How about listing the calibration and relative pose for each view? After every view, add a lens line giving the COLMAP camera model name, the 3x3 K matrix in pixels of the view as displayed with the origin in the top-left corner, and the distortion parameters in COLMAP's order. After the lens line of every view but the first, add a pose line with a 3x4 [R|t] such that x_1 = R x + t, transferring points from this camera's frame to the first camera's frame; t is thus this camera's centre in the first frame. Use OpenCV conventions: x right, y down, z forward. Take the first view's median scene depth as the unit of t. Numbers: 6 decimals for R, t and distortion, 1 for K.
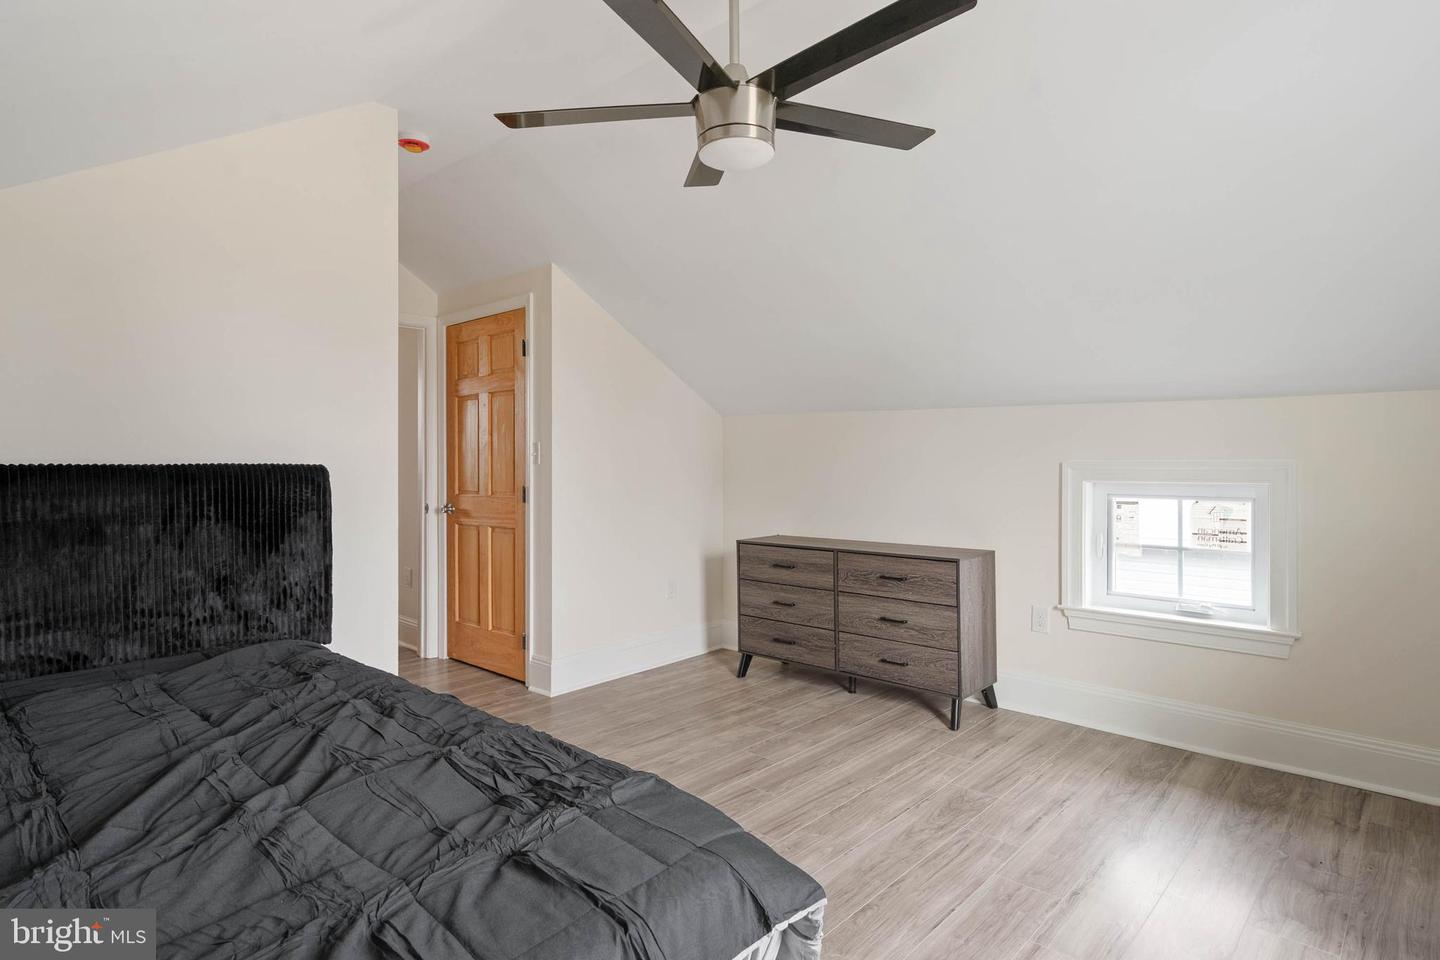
lens RADIAL K [[765.7, 0, 724.7], [0, 765.7, 465.1], [0, 0, 1]] dist [0.000233, -0.000368]
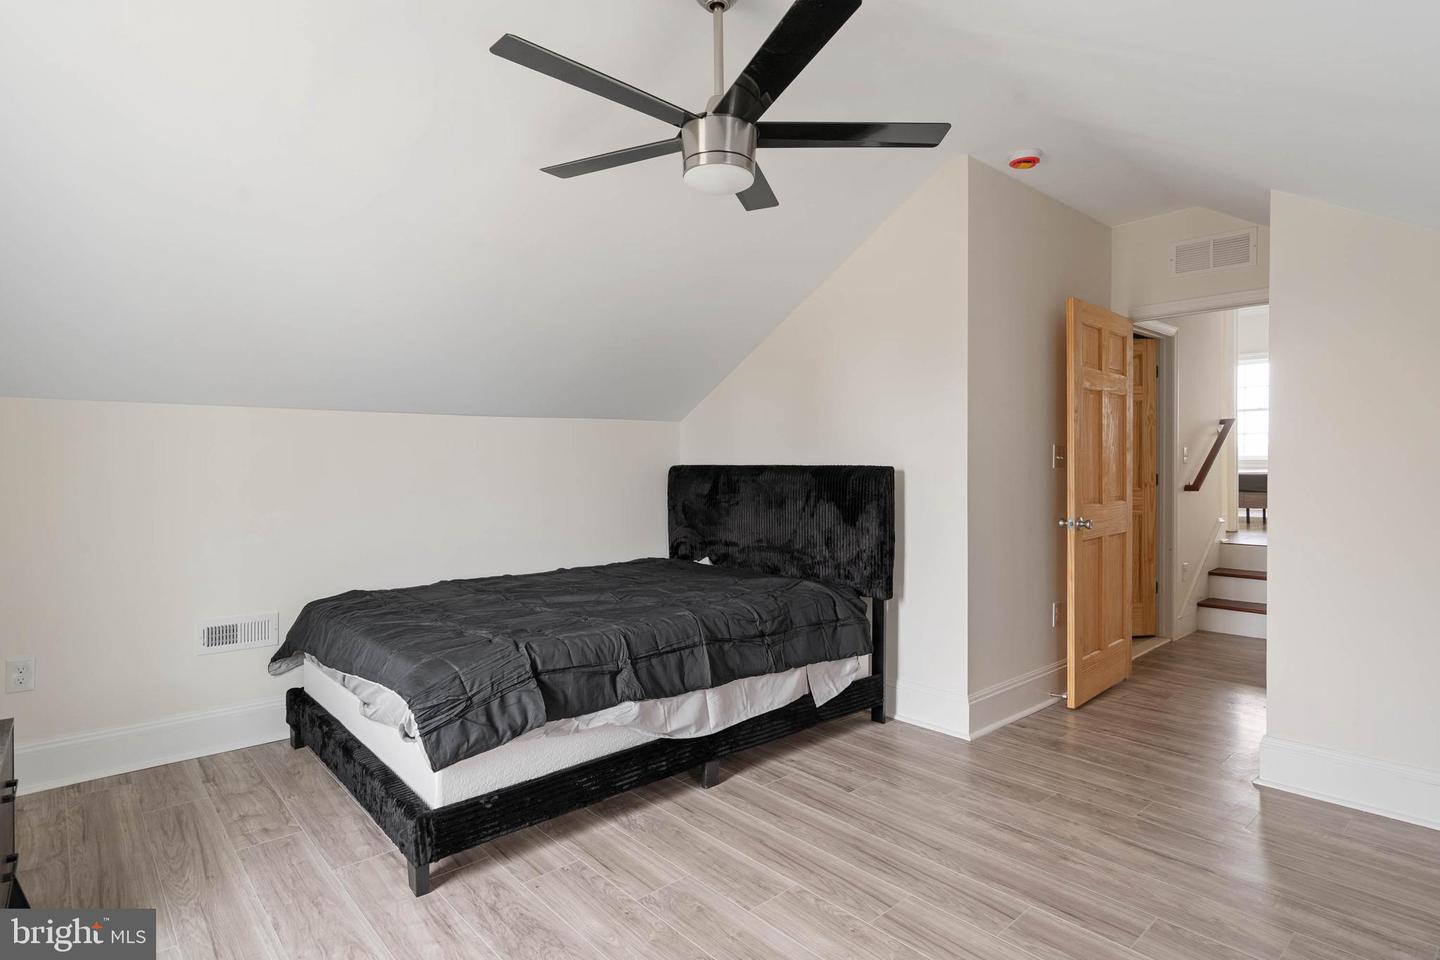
lens RADIAL K [[765.7, 0, 724.7], [0, 765.7, 465.1], [0, 0, 1]] dist [0.000233, -0.000368]
pose [[-0.095317, 0.004917, -0.995435, 0.689412], [-0.002023, 0.999985, 0.005133, -0.007135], [0.995445, 0.002503, -0.095305, 0.700308]]
